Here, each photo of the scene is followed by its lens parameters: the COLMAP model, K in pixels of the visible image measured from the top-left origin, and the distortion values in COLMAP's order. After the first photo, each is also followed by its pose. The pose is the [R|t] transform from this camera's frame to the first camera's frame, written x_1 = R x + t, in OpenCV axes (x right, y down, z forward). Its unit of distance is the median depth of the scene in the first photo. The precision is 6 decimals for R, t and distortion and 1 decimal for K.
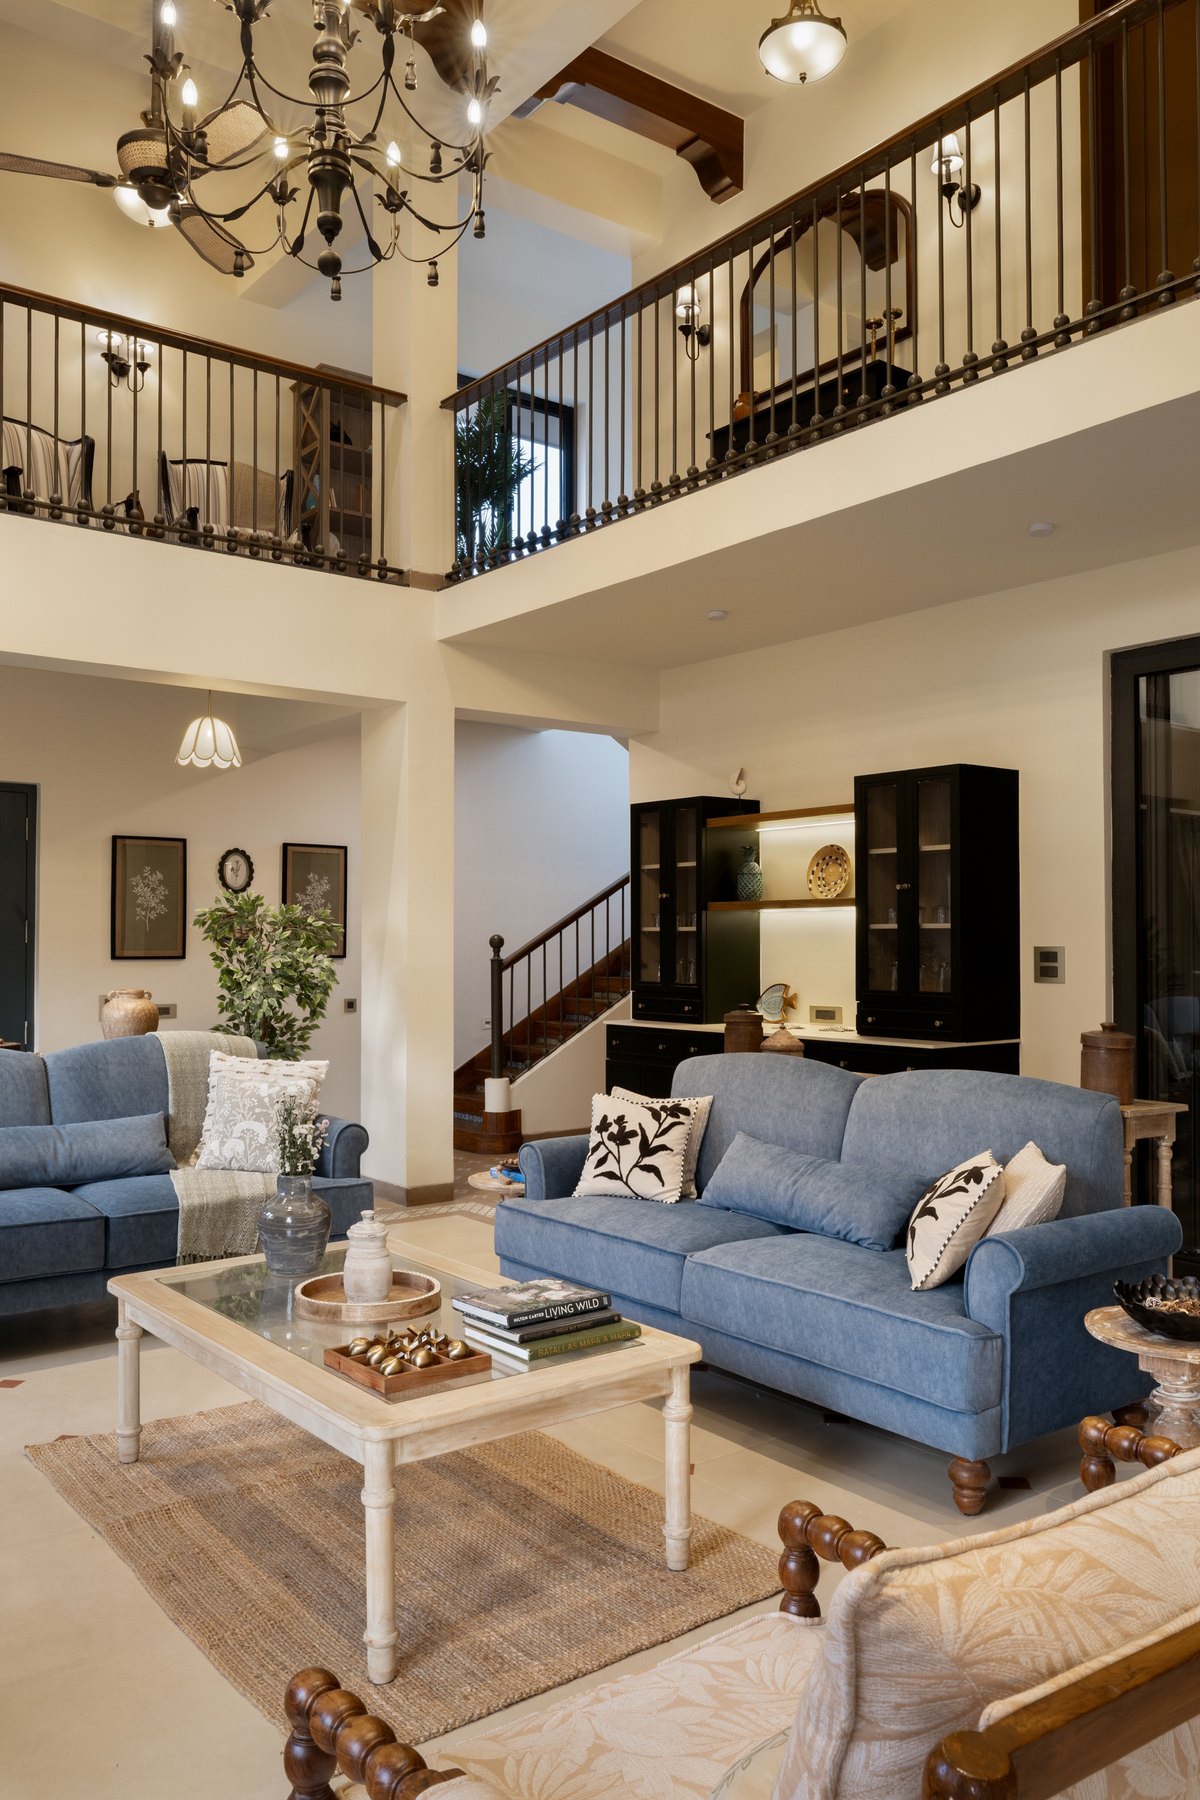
lens RADIAL K [[1383.1, 0, 605.5], [0, 1383.1, 916.5], [0, 0, 1]] dist [0.003032, 0.004279]
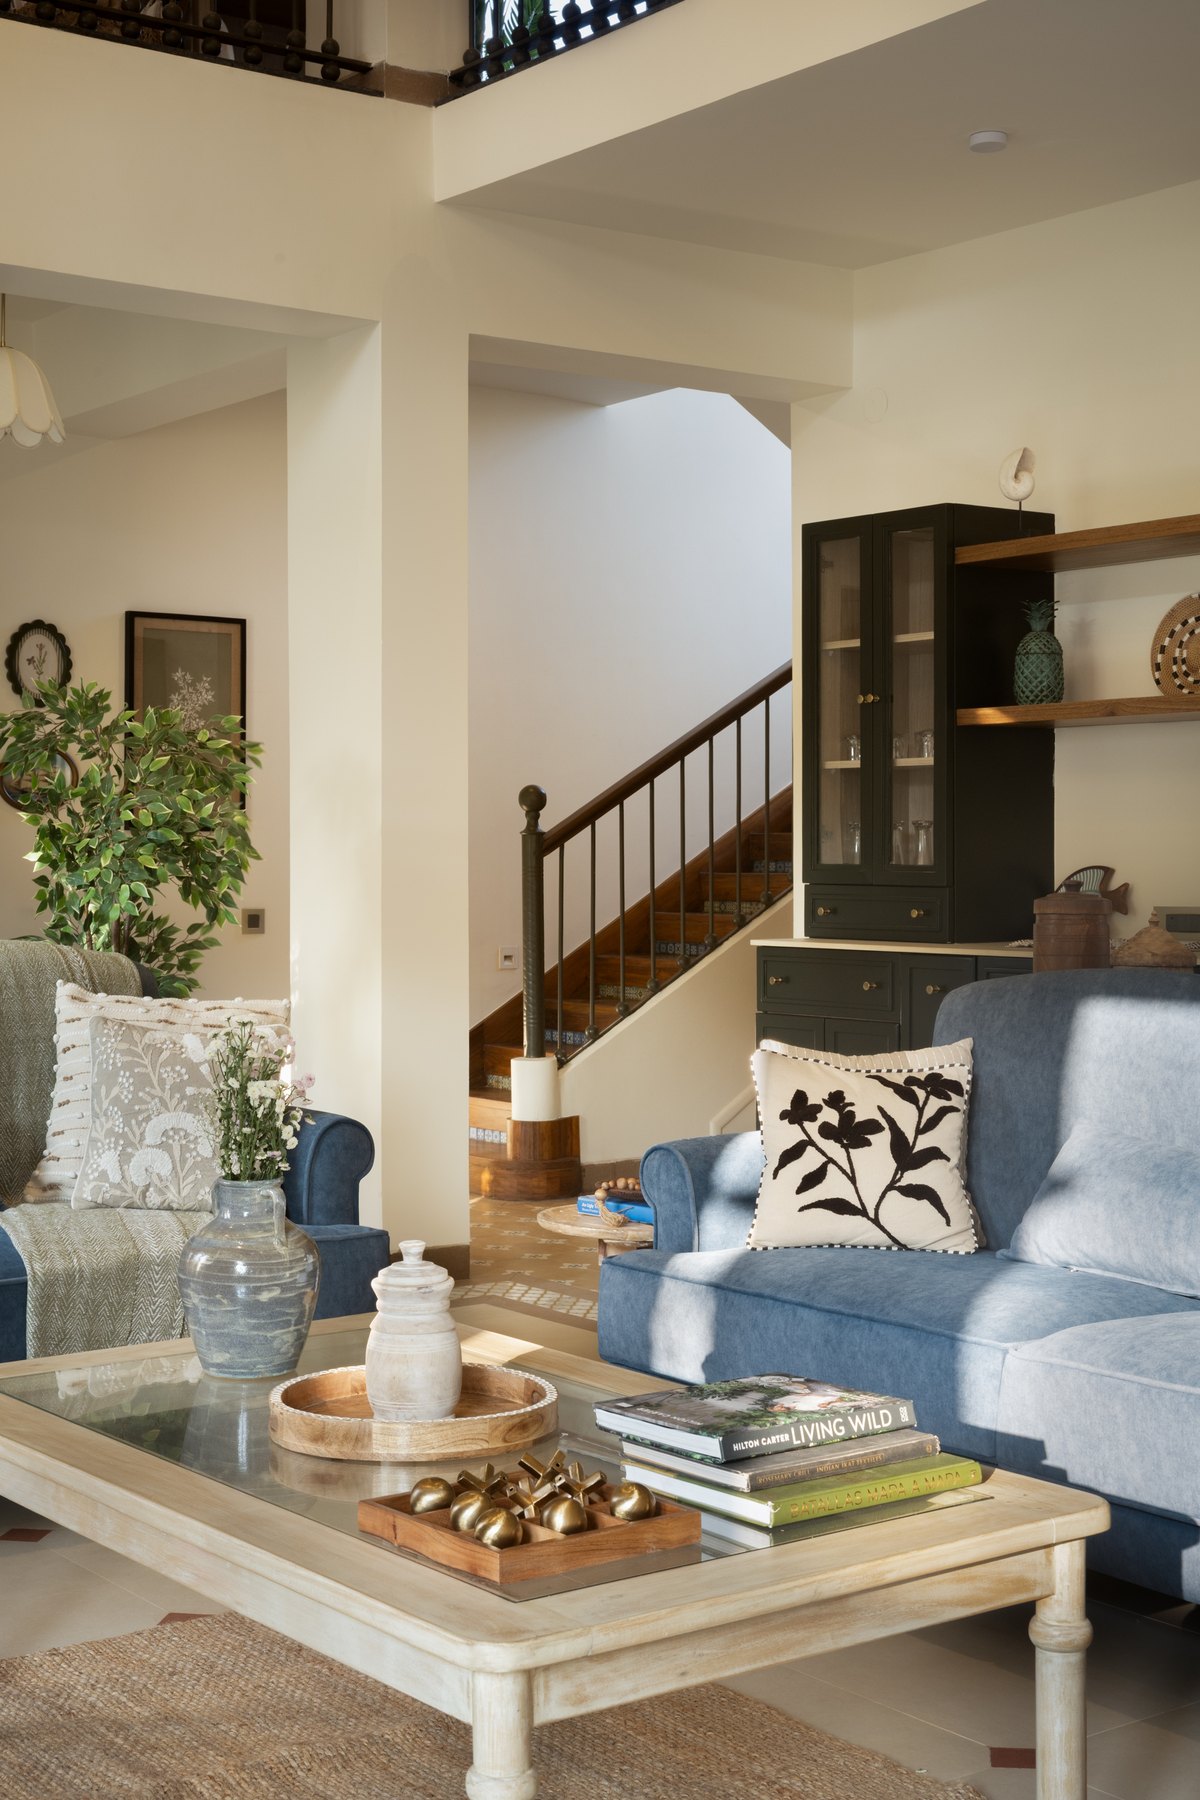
lens RADIAL K [[2546.4, 0, 600.0], [0, 2546.4, 900.0], [0, 0, 1]] dist [0.012421, 0.061903]
pose [[0.999751, -0.001078, -0.022297, -0.050872], [0.001911, 0.999298, 0.037402, 0.033655], [0.022241, -0.037436, 0.999052, 0.051436]]
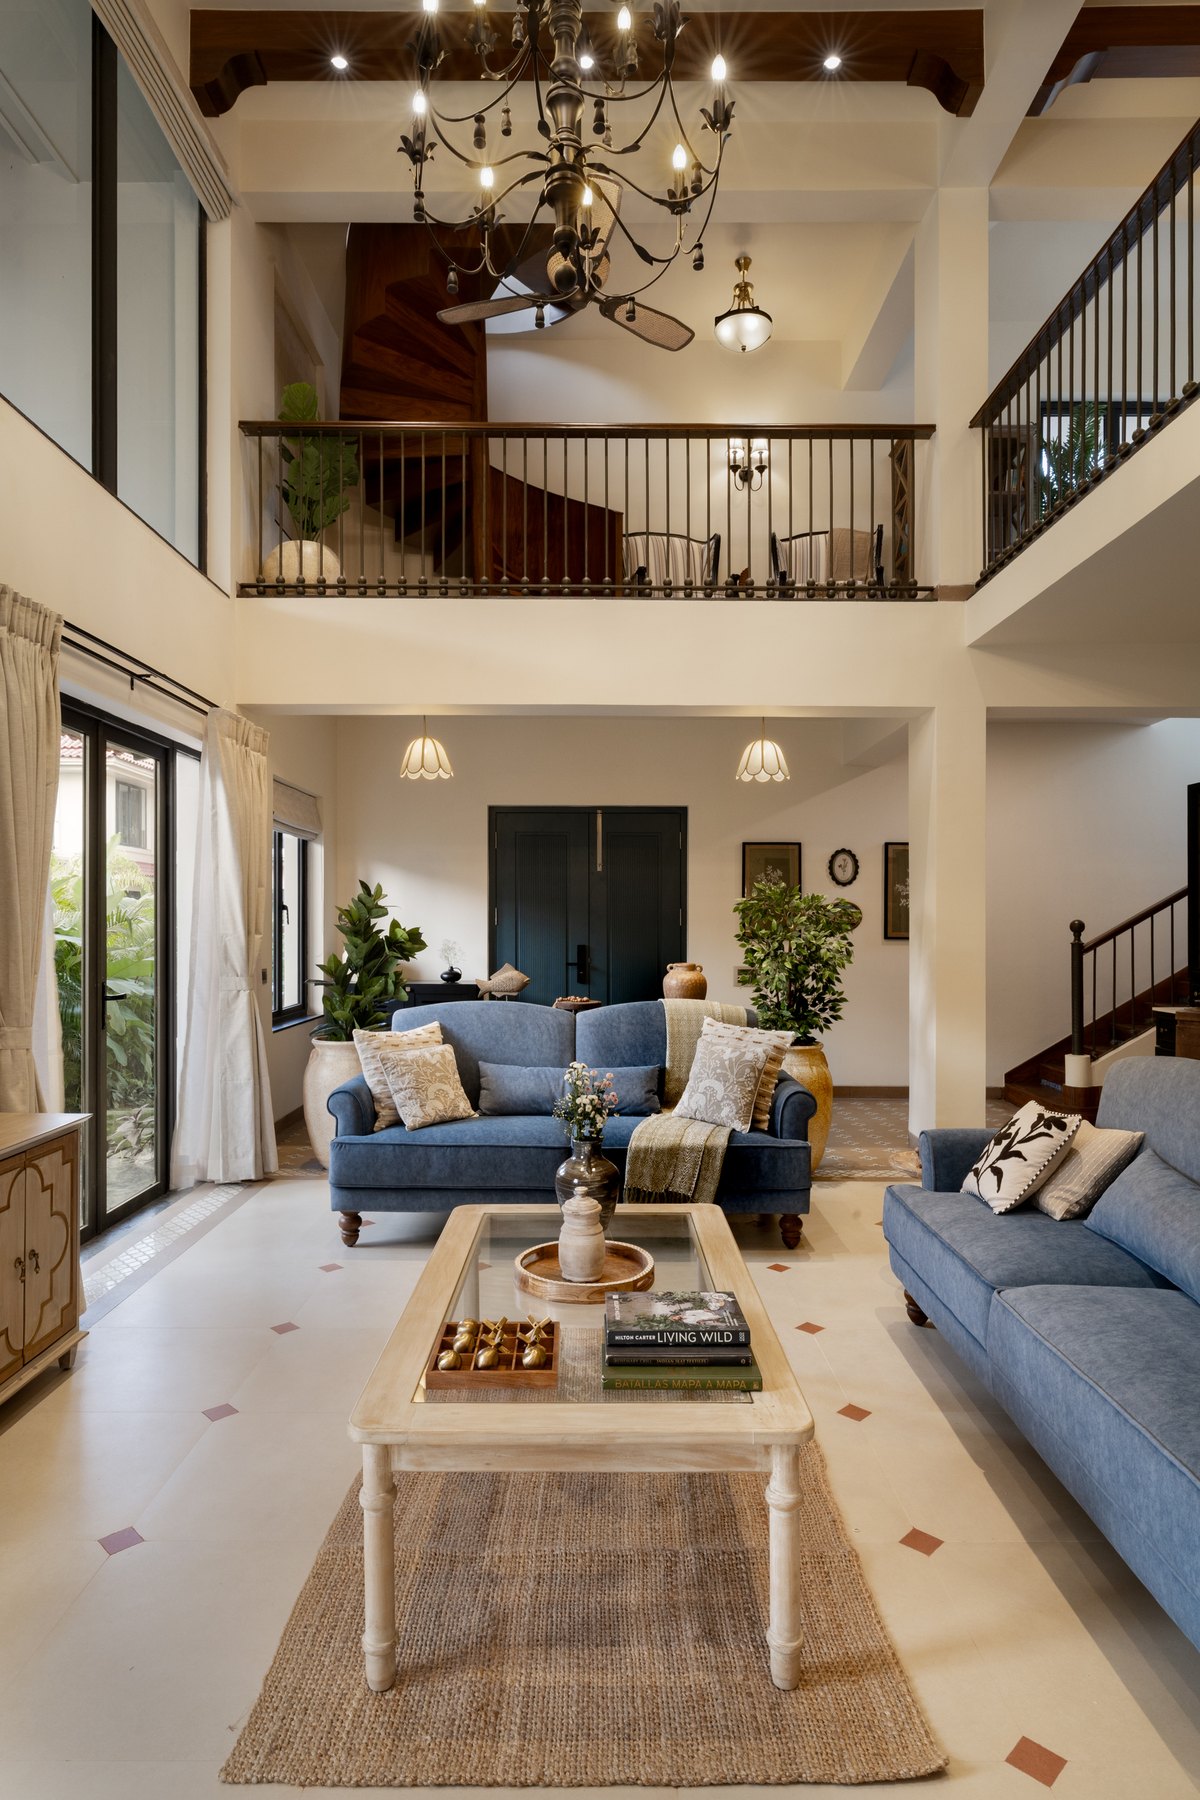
lens RADIAL K [[1023.5, 0, 596.9], [0, 1023.5, 923.4], [0, 0, 1]] dist [0.001879, 0.000126]
pose [[0.786202, 0.002215, -0.617965, 0.188712], [0.008298, 0.999866, 0.014141, 0.003146], [0.617913, -0.016245, 0.786078, 0.251027]]
